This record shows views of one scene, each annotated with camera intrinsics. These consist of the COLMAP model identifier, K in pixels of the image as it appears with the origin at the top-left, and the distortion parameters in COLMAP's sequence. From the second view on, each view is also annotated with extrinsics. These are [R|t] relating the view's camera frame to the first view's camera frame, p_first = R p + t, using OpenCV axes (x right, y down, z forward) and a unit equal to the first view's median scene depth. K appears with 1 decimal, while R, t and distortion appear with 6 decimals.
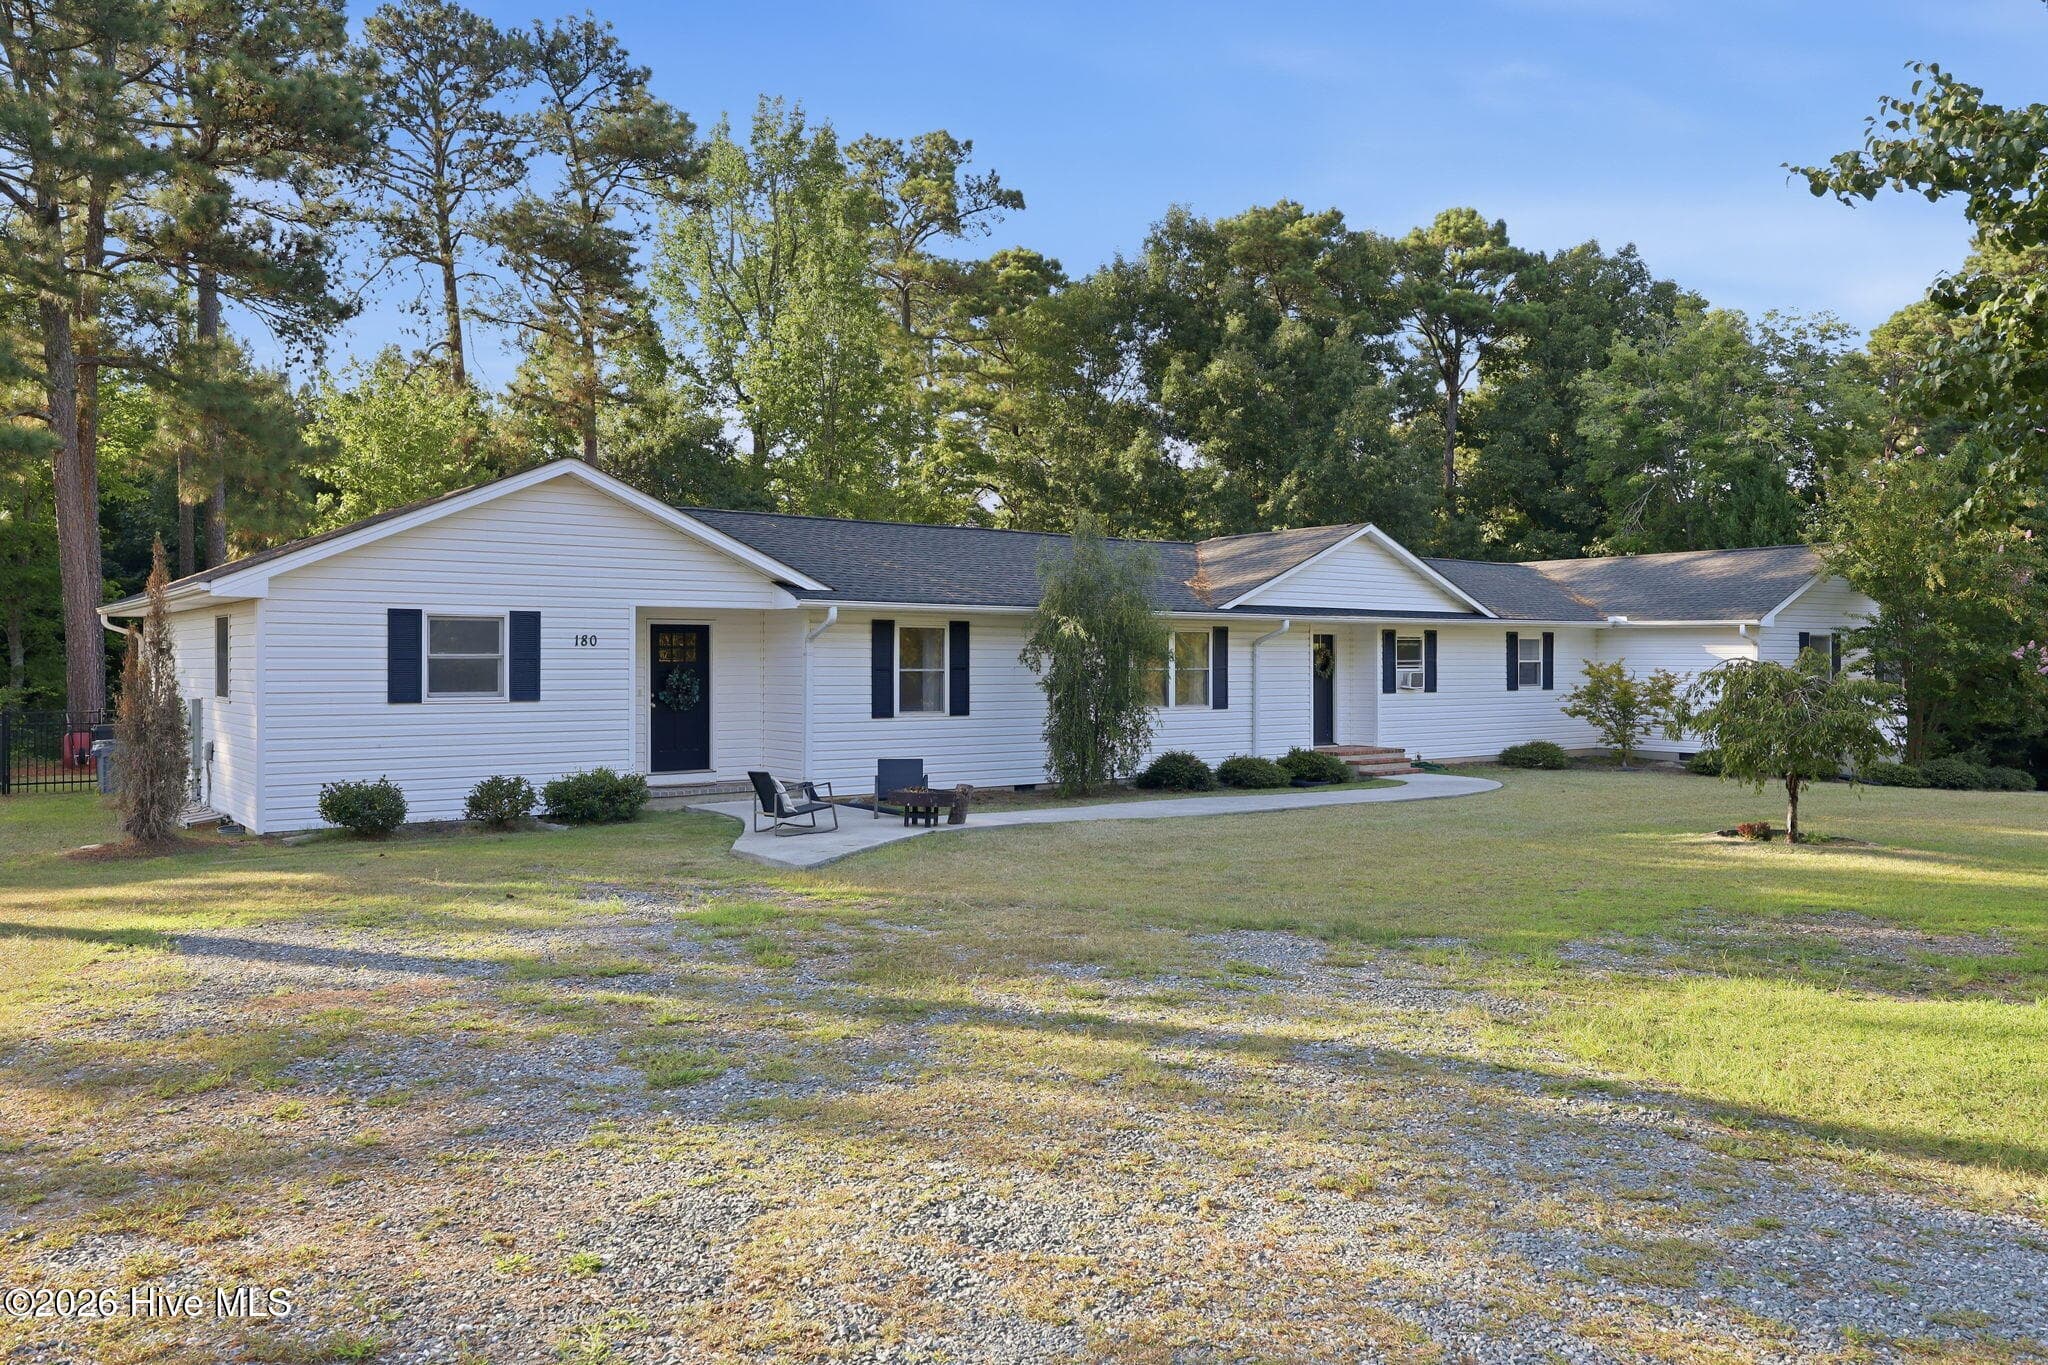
lens RADIAL K [[1499.5, 0, 1025.8], [0, 1499.5, 661.7], [0, 0, 1]] dist [-0.004144, -0.000697]
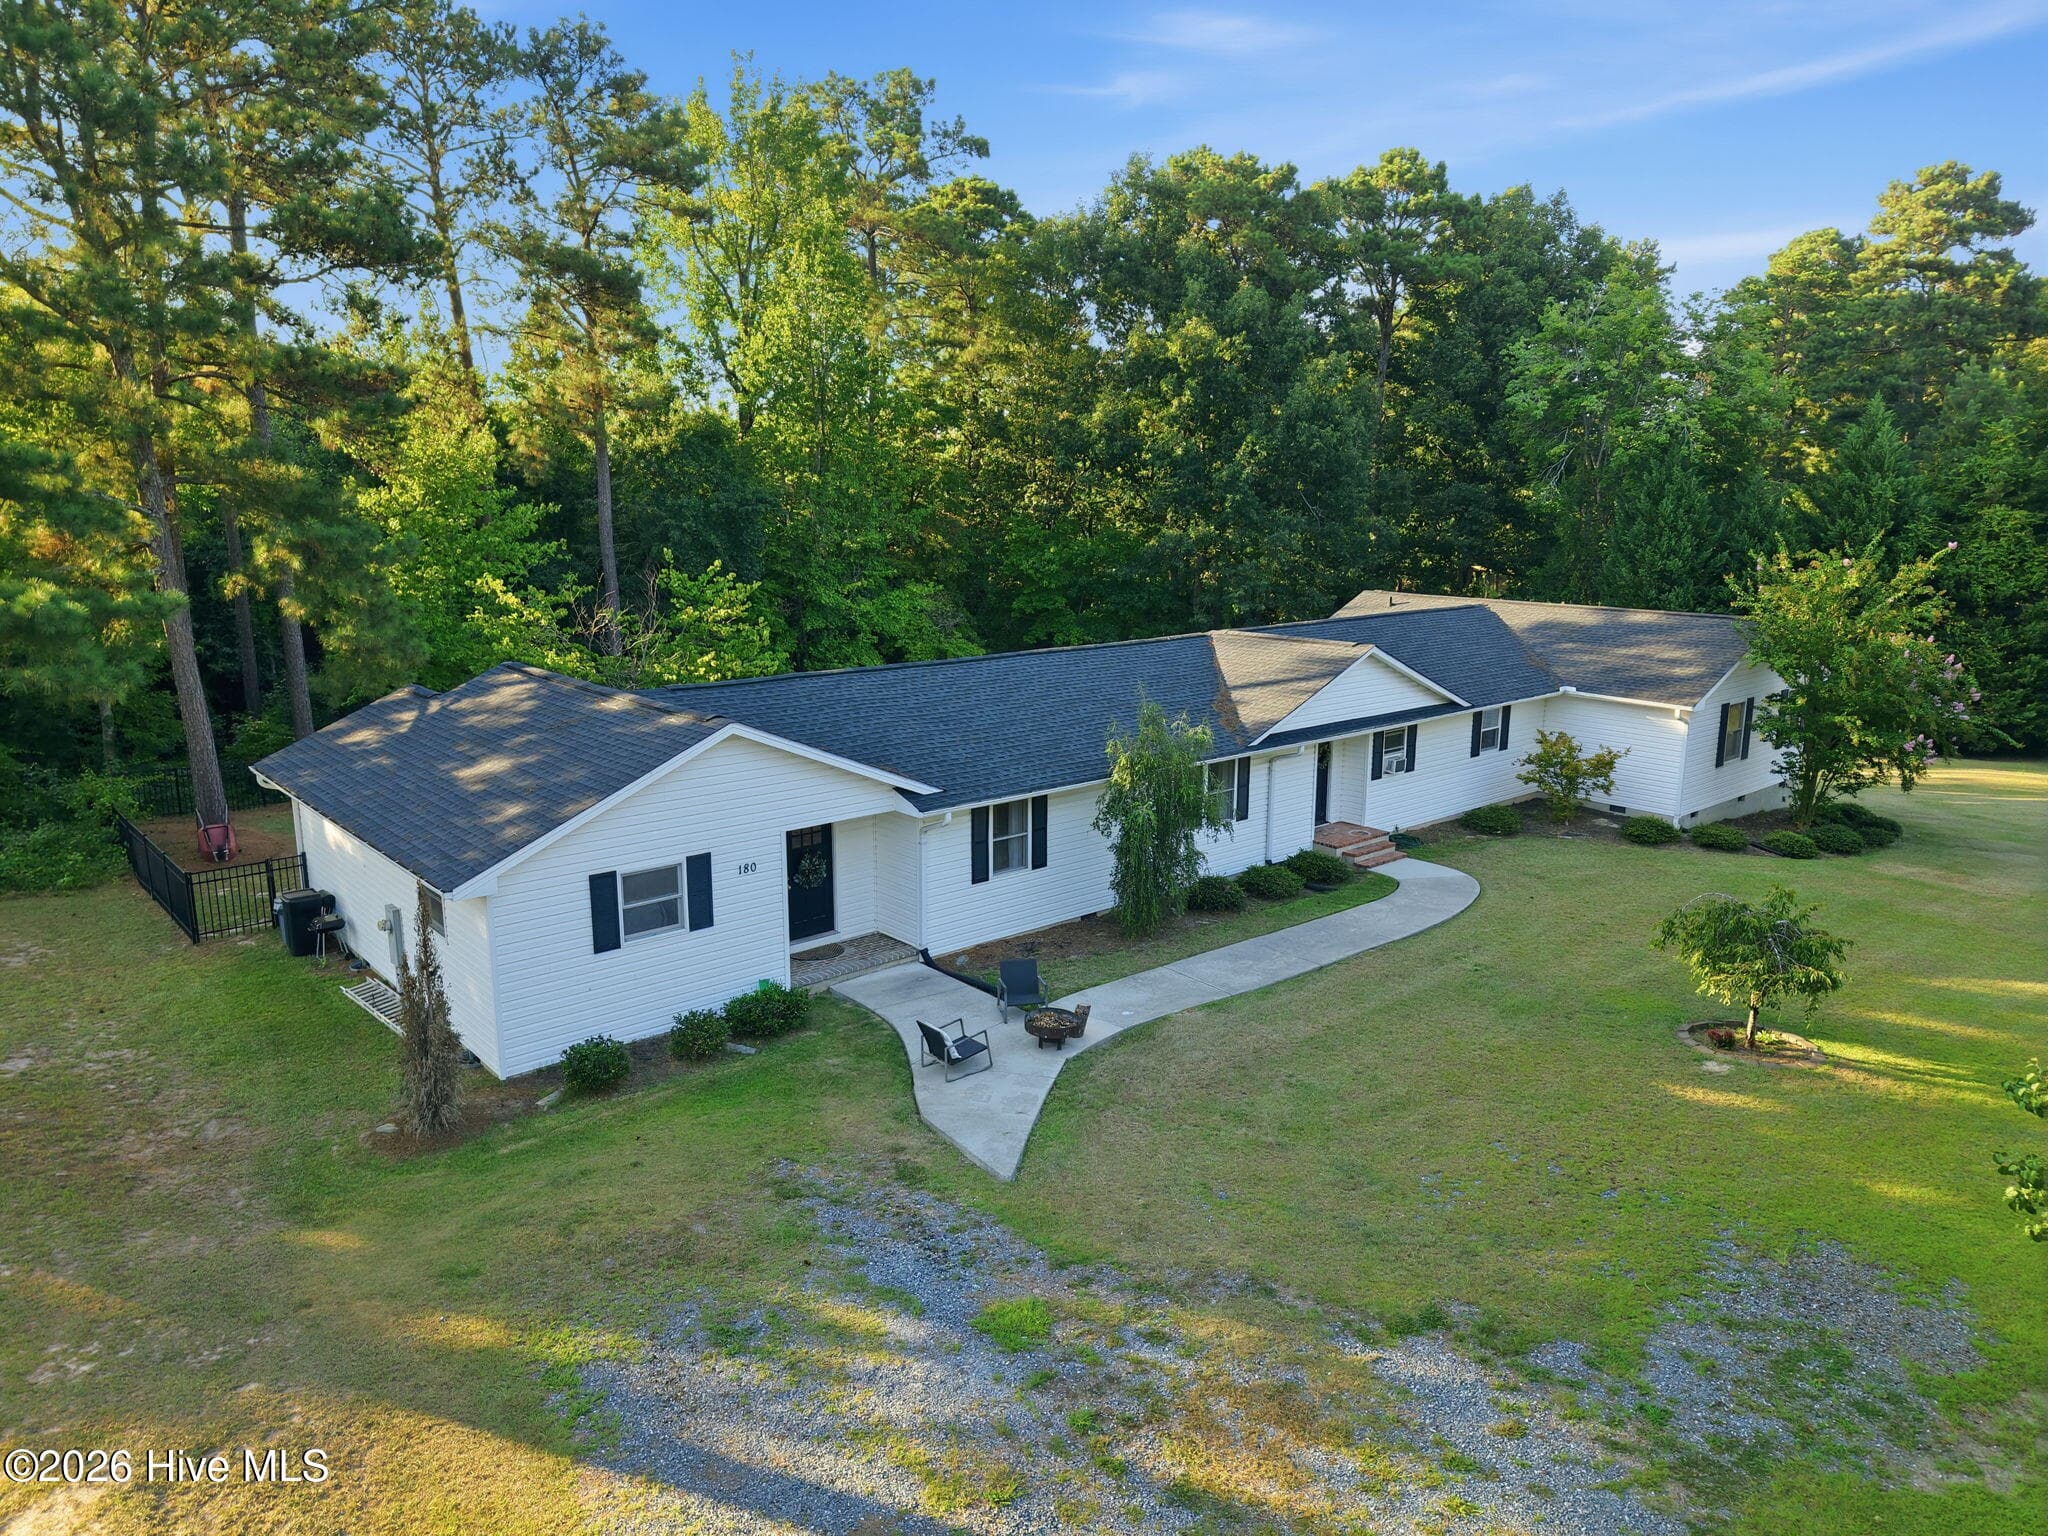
lens RADIAL K [[1391.7, 0, 1024.0], [0, 1391.7, 768.0], [0, 0, 1]] dist [0.012490, 0.000272]
pose [[0.997979, -0.011057, 0.062572, -0.062144], [-0.001850, 0.979271, 0.202545, -0.131399], [-0.063515, -0.202251, 0.977272, -0.020800]]
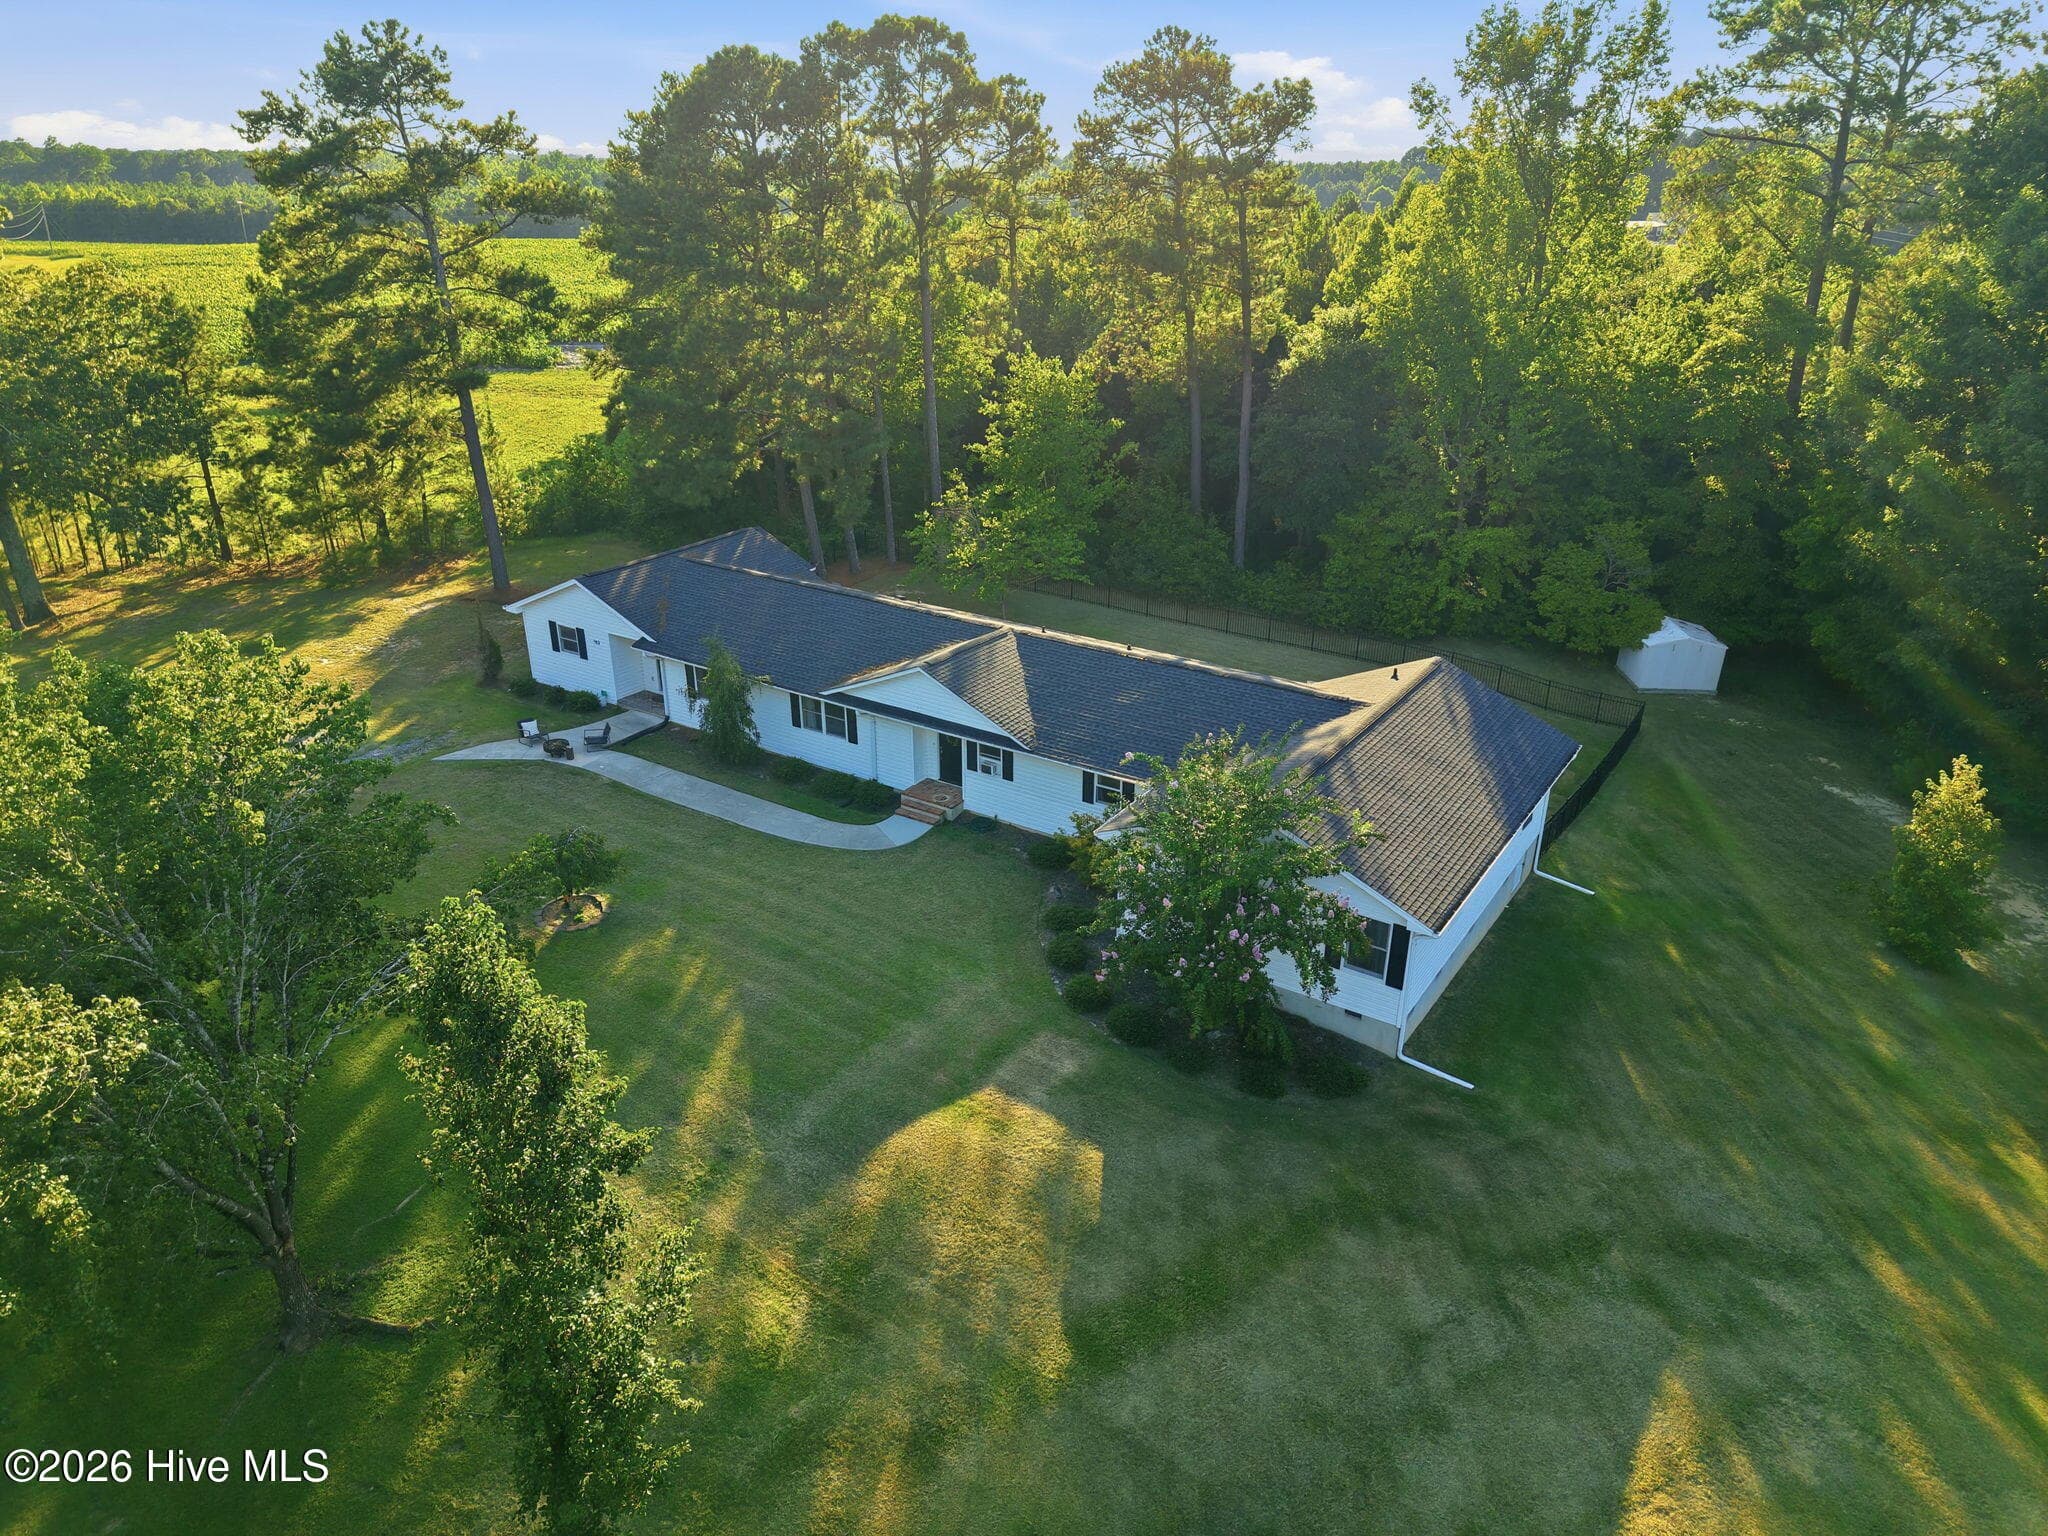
lens RADIAL K [[1385.4, 0, 1034.5], [0, 1385.4, 765.1], [0, 0, 1]] dist [0.090831, -0.127155]
pose [[0.322621, 0.395007, -0.860166, 0.947915], [0.006276, 0.907846, 0.419257, -0.369808], [0.946507, -0.140659, 0.290411, 0.419735]]
